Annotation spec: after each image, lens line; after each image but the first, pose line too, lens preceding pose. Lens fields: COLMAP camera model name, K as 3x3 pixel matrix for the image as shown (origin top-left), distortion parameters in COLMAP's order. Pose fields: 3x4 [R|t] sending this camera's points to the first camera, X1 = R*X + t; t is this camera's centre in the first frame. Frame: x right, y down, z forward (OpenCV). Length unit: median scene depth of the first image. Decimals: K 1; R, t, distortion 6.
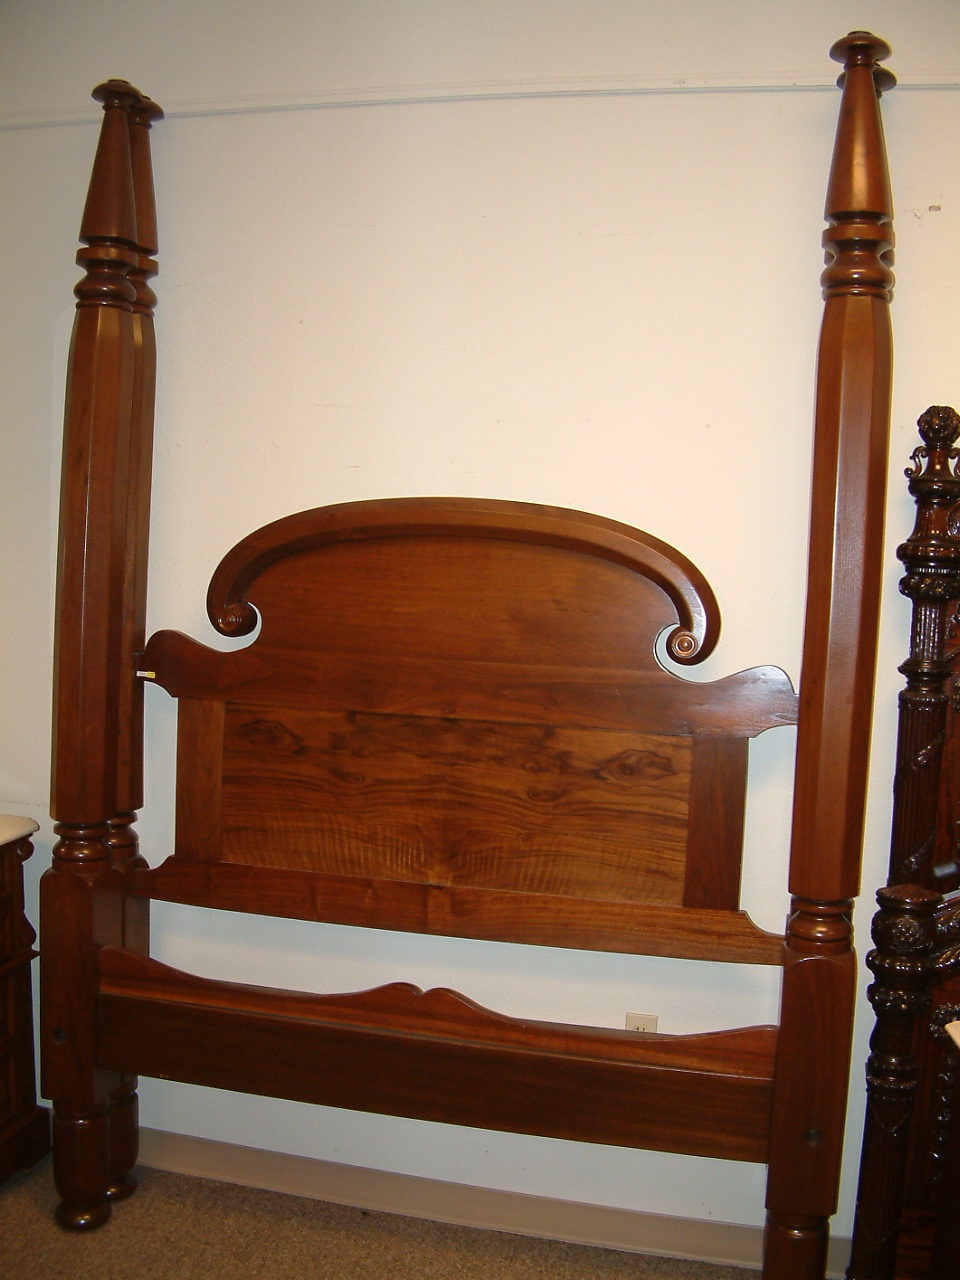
lens RADIAL K [[1349.9, 0, 483.5], [0, 1349.9, 646.2], [0, 0, 1]] dist [-0.153718, 0.000000]
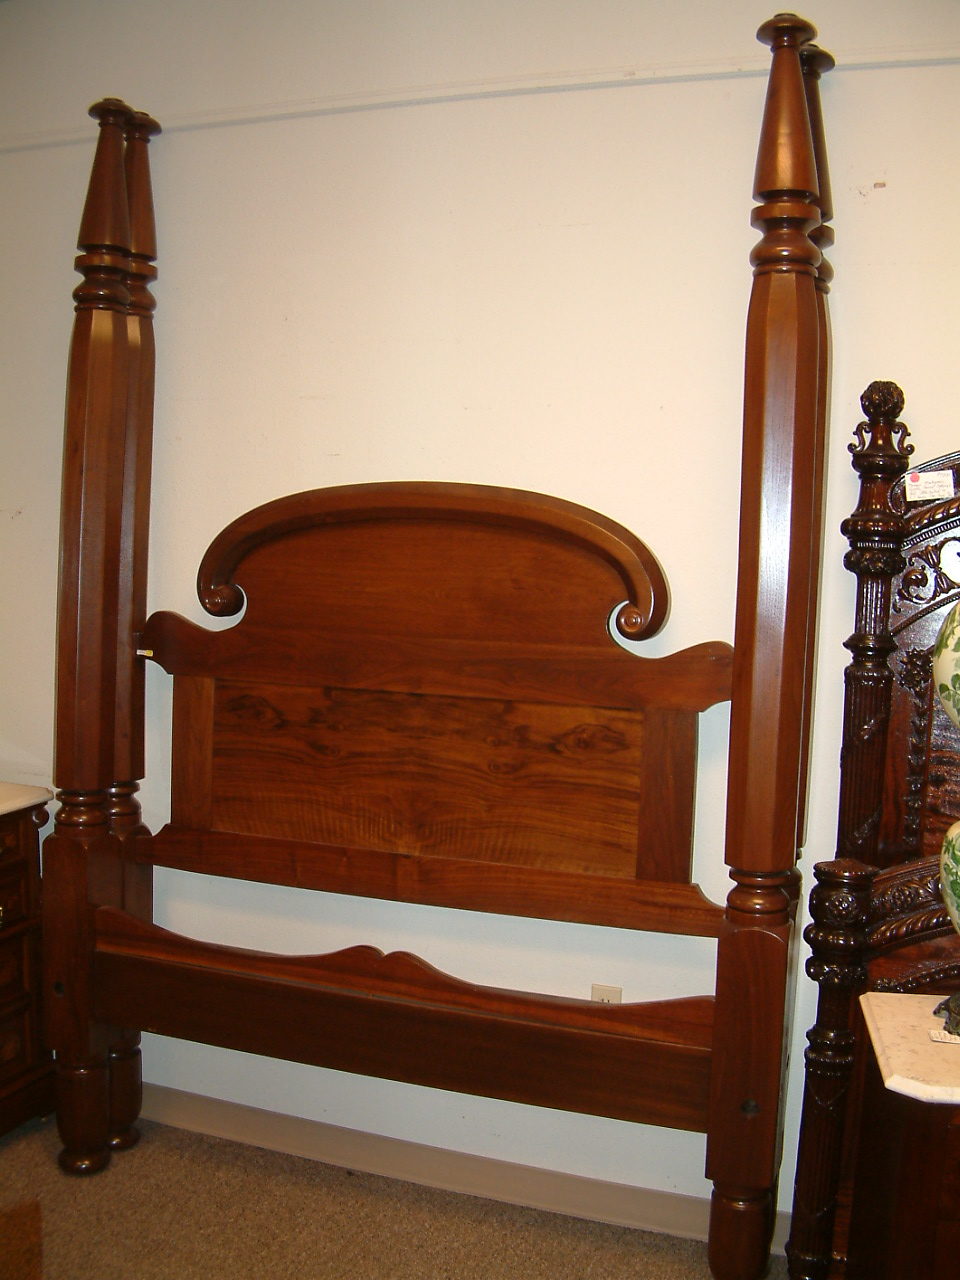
lens RADIAL K [[1349.9, 0, 482.6], [0, 1349.9, 641.5], [0, 0, 1]] dist [-0.153718, 0.000000]
pose [[0.992839, -0.000024, -0.119459, 0.150228], [-0.001203, 0.999947, -0.010203, 0.023858], [0.119453, 0.010274, 0.992787, -0.028936]]
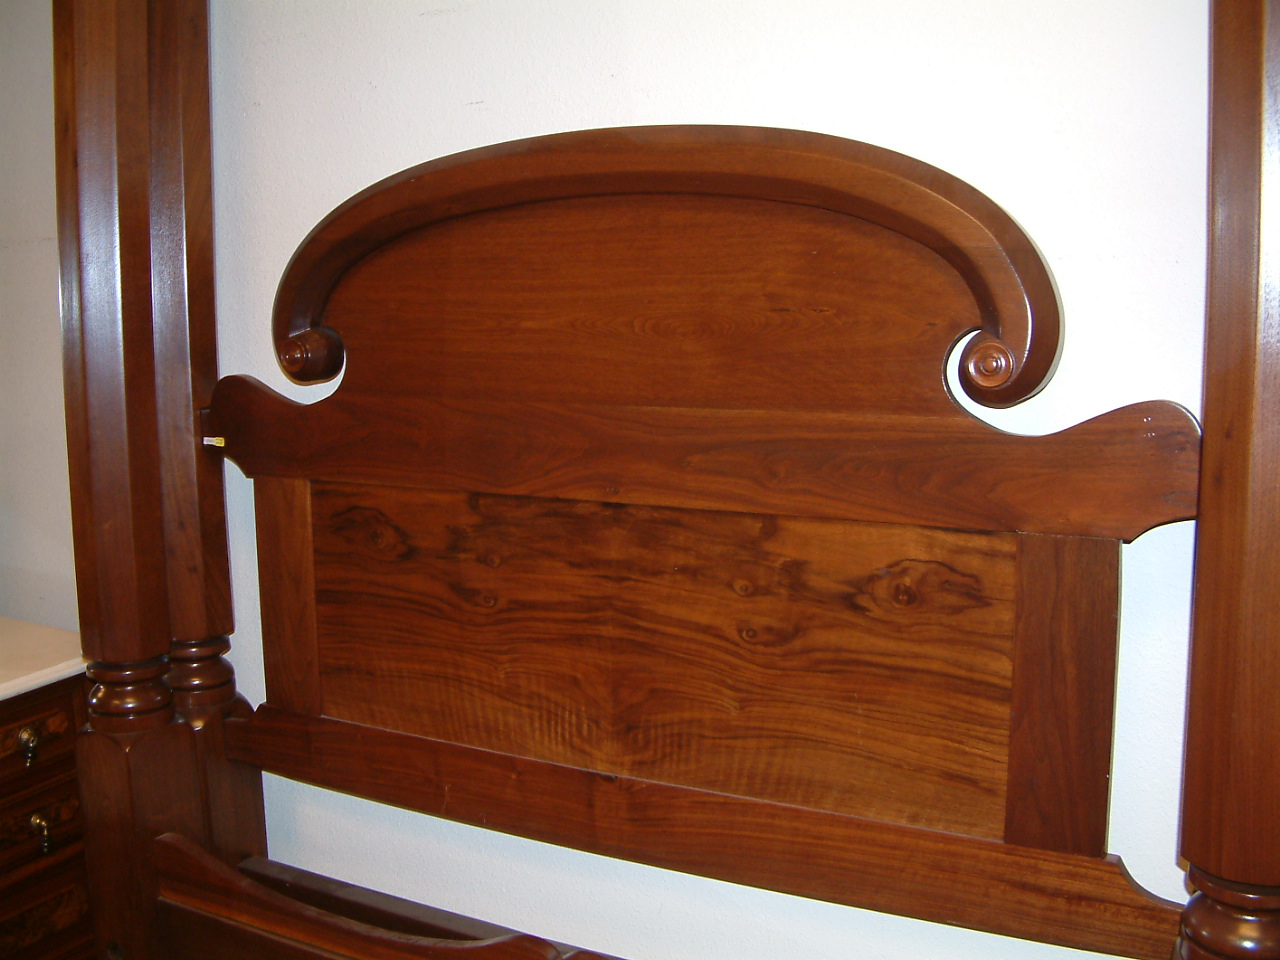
lens RADIAL K [[1349.9, 0, 628.4], [0, 1349.9, 478.6], [0, 0, 1]] dist [-0.153718, 0.000000]
pose [[0.956341, -0.015123, -0.291860, 0.156316], [0.034954, 0.997411, 0.062851, 0.005368], [0.290154, -0.070308, 0.954394, 0.432454]]
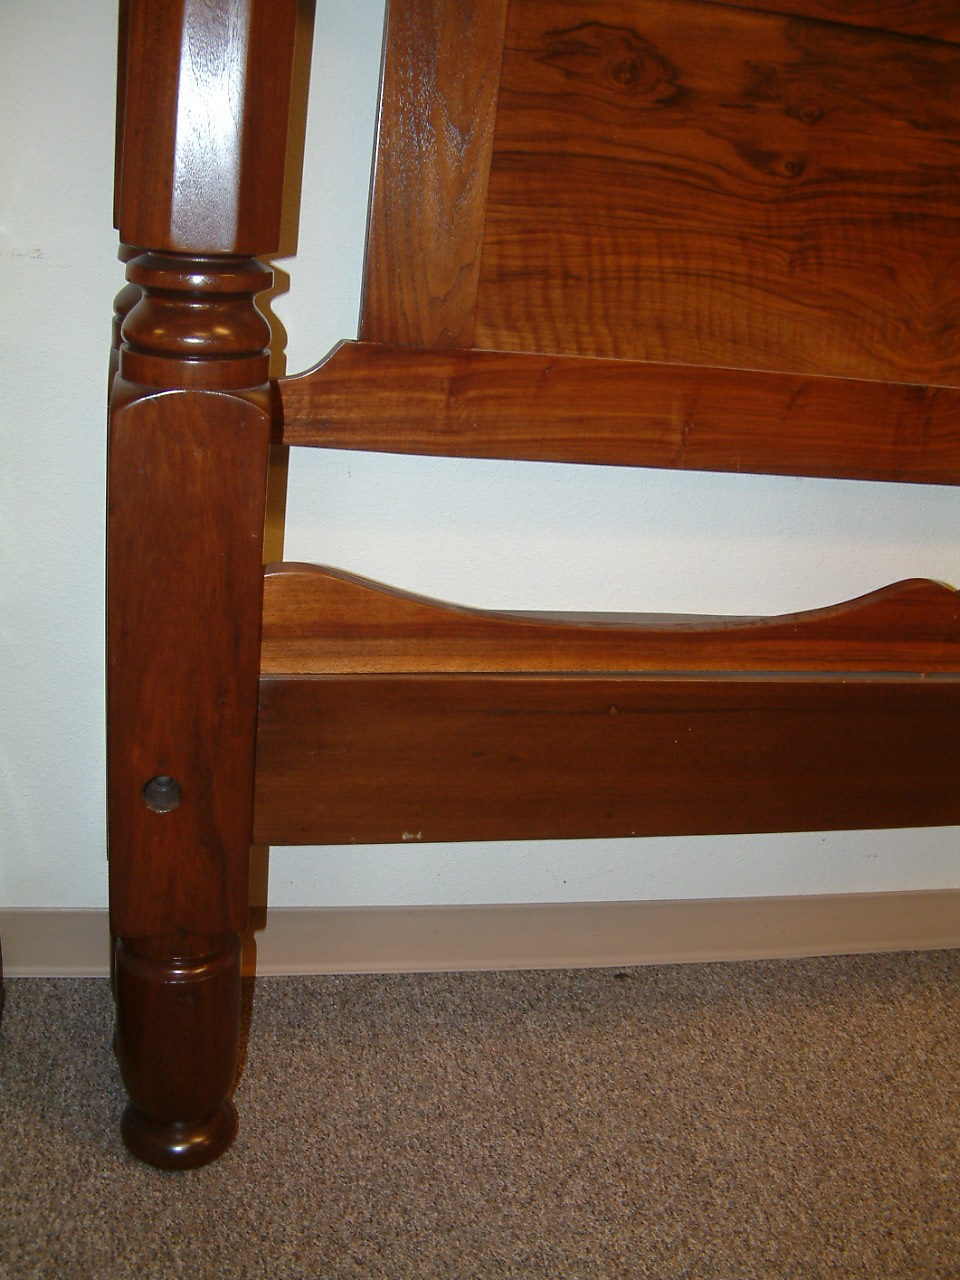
lens RADIAL K [[1349.9, 0, 472.9], [0, 1349.9, 631.6], [0, 0, 1]] dist [-0.153718, 0.000000]
pose [[0.897588, -0.106329, 0.427820, -0.417611], [-0.034124, 0.950805, 0.307904, 0.118332], [-0.439513, -0.290969, 0.849803, 0.619934]]
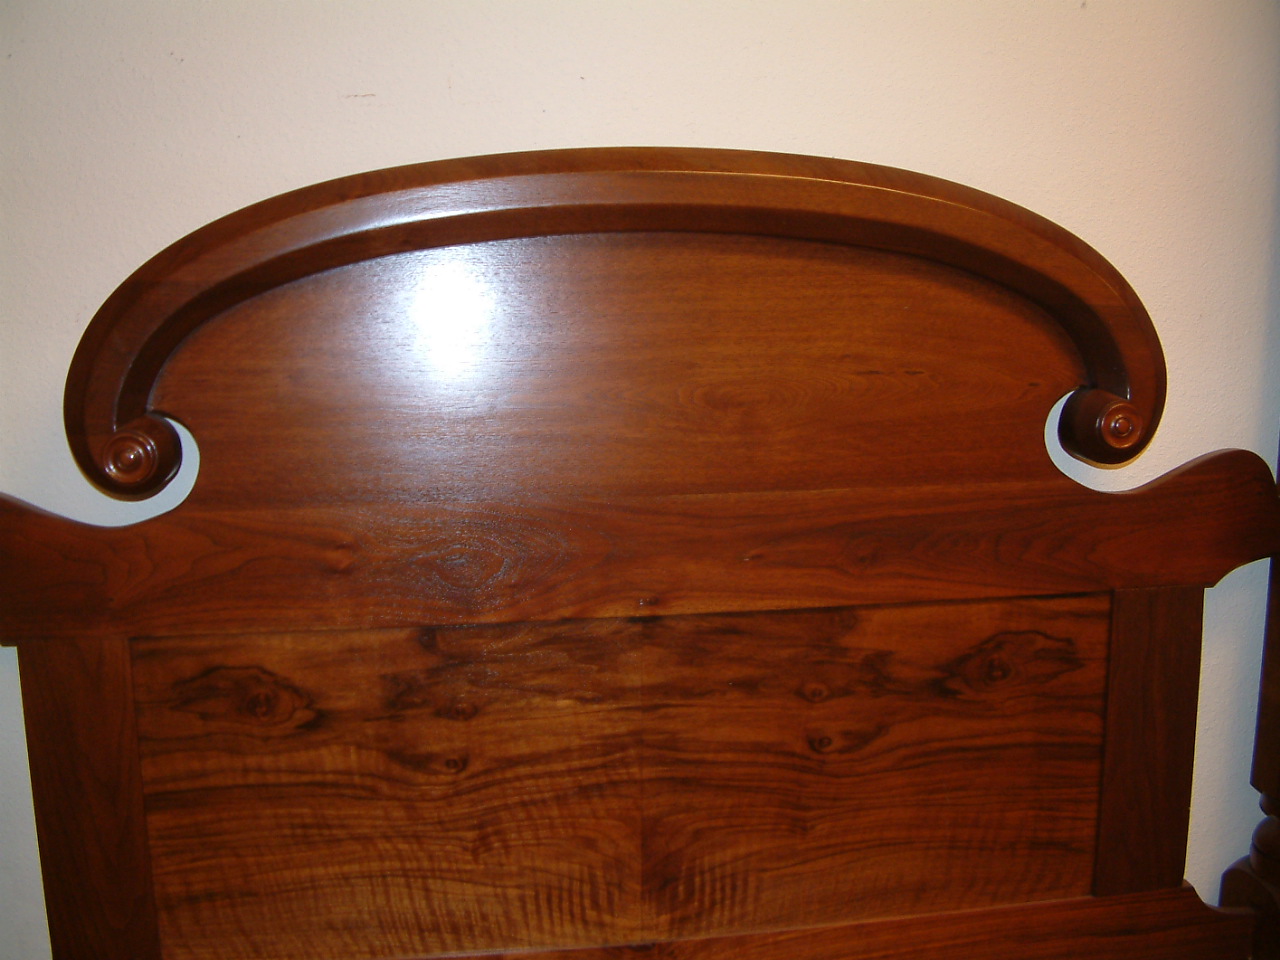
lens RADIAL K [[1349.9, 0, 643.6], [0, 1349.9, 482.5], [0, 0, 1]] dist [-0.153718, 0.000000]
pose [[0.933972, -0.109672, 0.340100, -0.183053], [0.077451, 0.991243, 0.106951, -0.044933], [-0.348851, -0.073548, 0.934288, 0.556130]]
